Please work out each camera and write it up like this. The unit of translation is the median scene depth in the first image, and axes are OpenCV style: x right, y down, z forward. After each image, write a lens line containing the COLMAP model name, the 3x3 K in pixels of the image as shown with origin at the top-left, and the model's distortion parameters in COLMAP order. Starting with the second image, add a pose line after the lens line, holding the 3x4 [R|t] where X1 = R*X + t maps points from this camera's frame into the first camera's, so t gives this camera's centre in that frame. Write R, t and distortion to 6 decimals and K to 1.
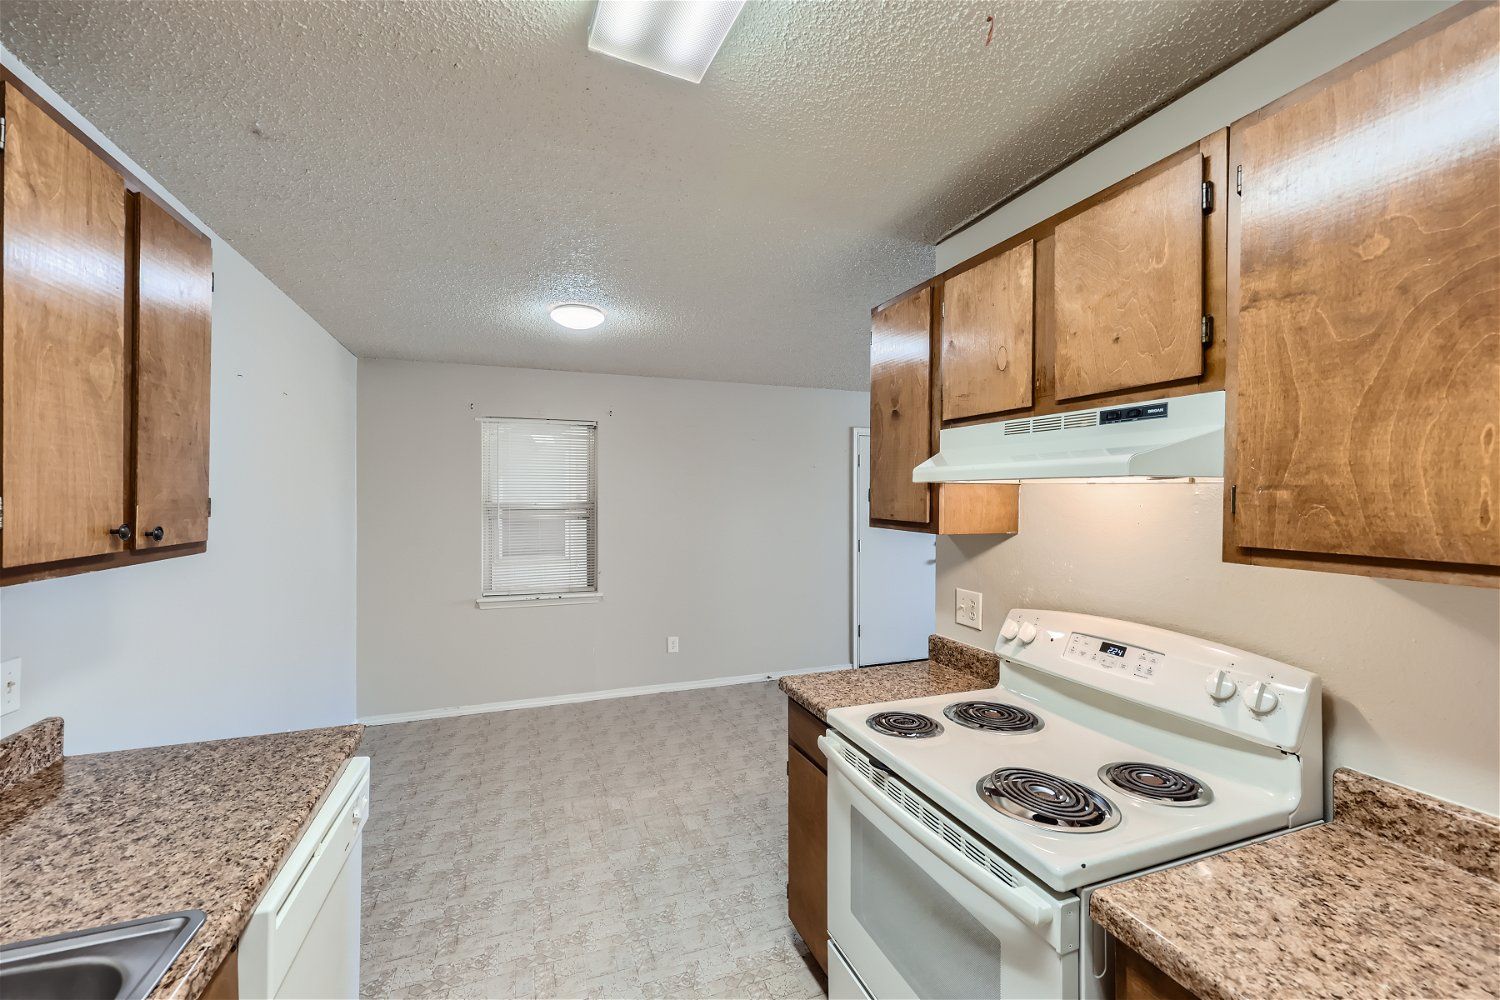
lens RADIAL K [[610.6, 0, 745.0], [0, 610.6, 498.1], [0, 0, 1]] dist [-0.000650, 0.000069]
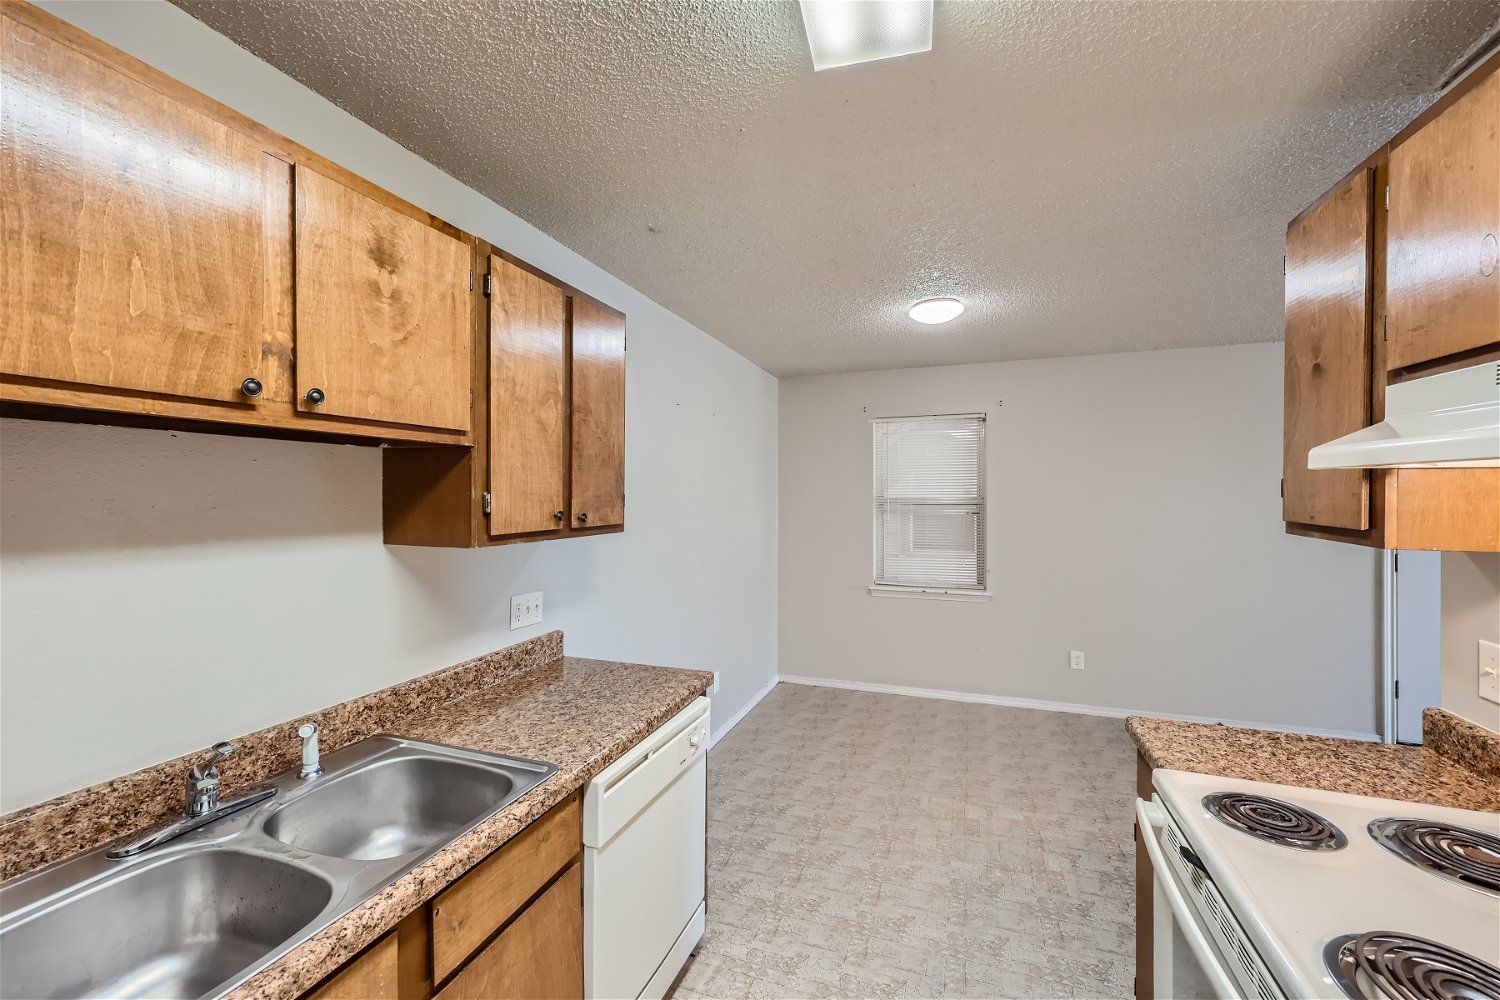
lens RADIAL K [[605.7, 0, 743.7], [0, 605.7, 494.2], [0, 0, 1]] dist [-0.001865, 0.000165]
pose [[0.760458, -0.001515, -0.649385, 0.215294], [0.002758, 0.999996, 0.000897, -0.000621], [0.649381, -0.002473, 0.760459, 0.076850]]
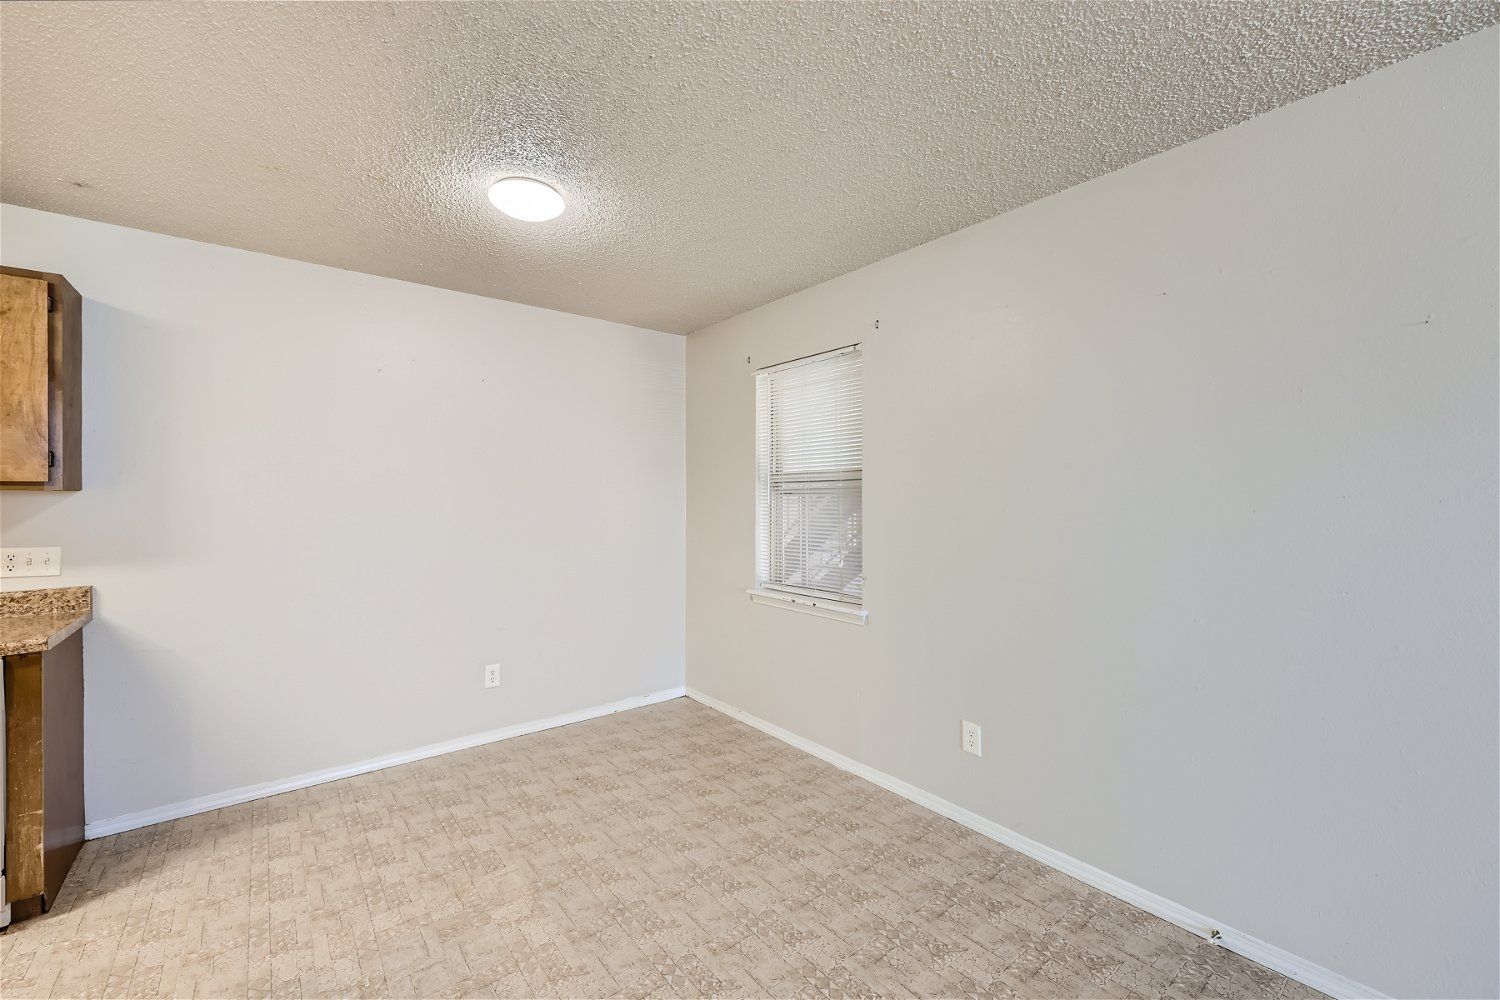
lens RADIAL K [[608.4, 0, 745.5], [0, 608.4, 494.3], [0, 0, 1]] dist [0.001980, 0.000090]
pose [[0.312262, -0.003716, -0.949989, 0.816060], [0.002855, 0.999992, -0.002973, 0.088190], [0.949992, -0.001784, 0.312270, 1.706156]]
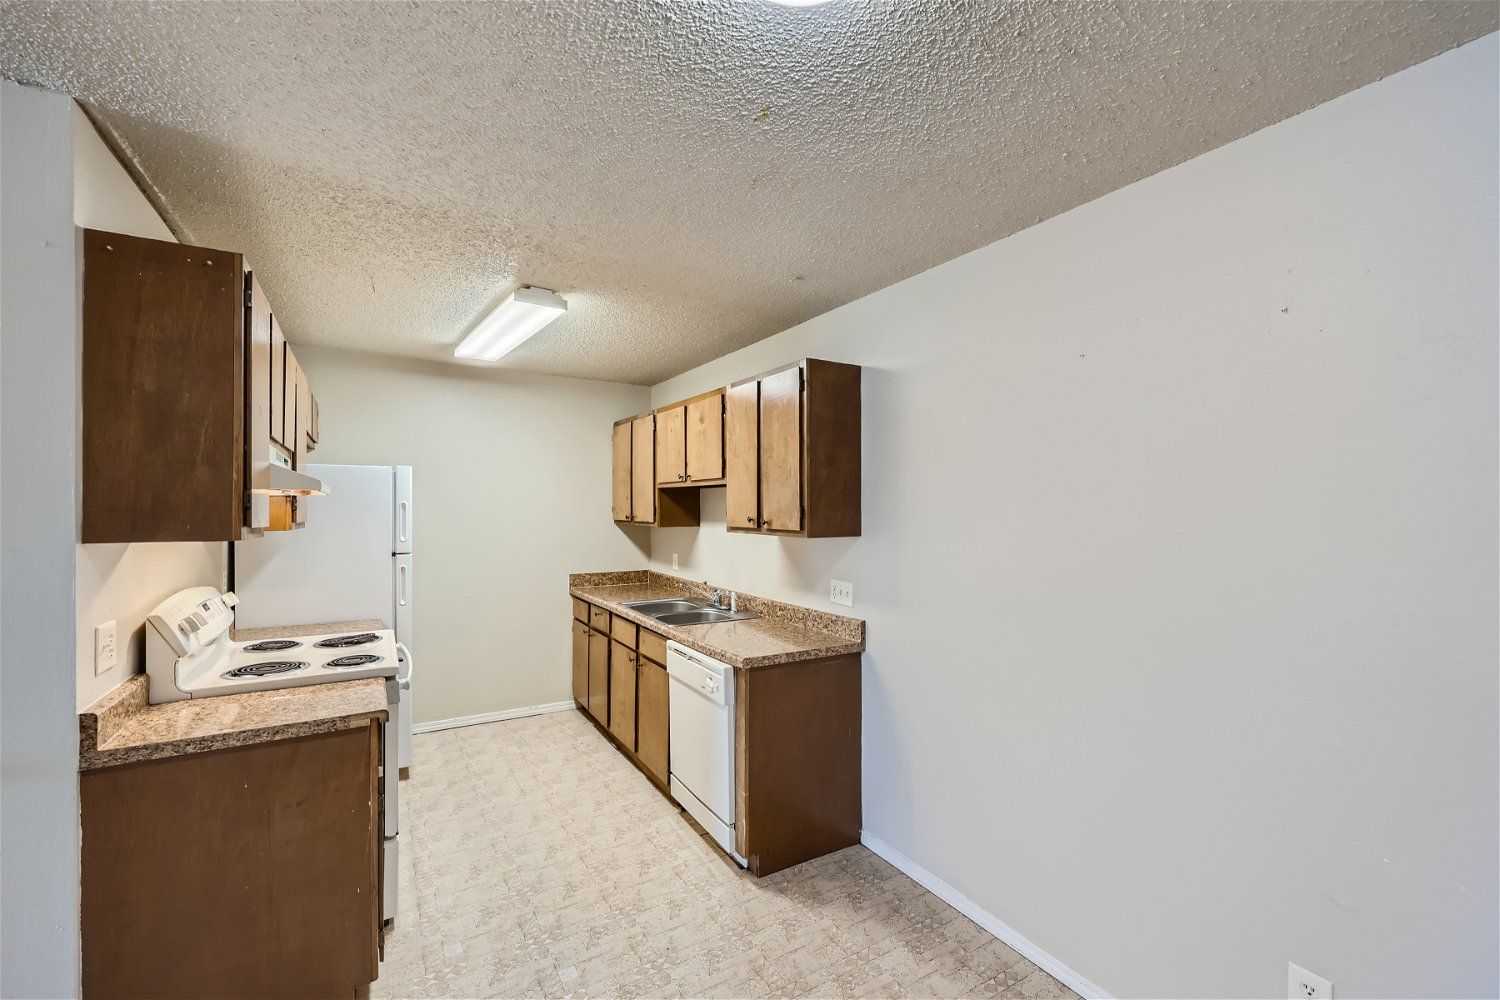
lens RADIAL K [[617.4, 0, 745.8], [0, 617.4, 506.4], [0, 0, 1]] dist [-0.000526, 0.000004]
pose [[-0.983237, -0.004786, -0.182269, -0.320089], [-0.004094, 0.999983, -0.004174, 0.006094], [0.182286, -0.003358, -0.983240, 2.208407]]
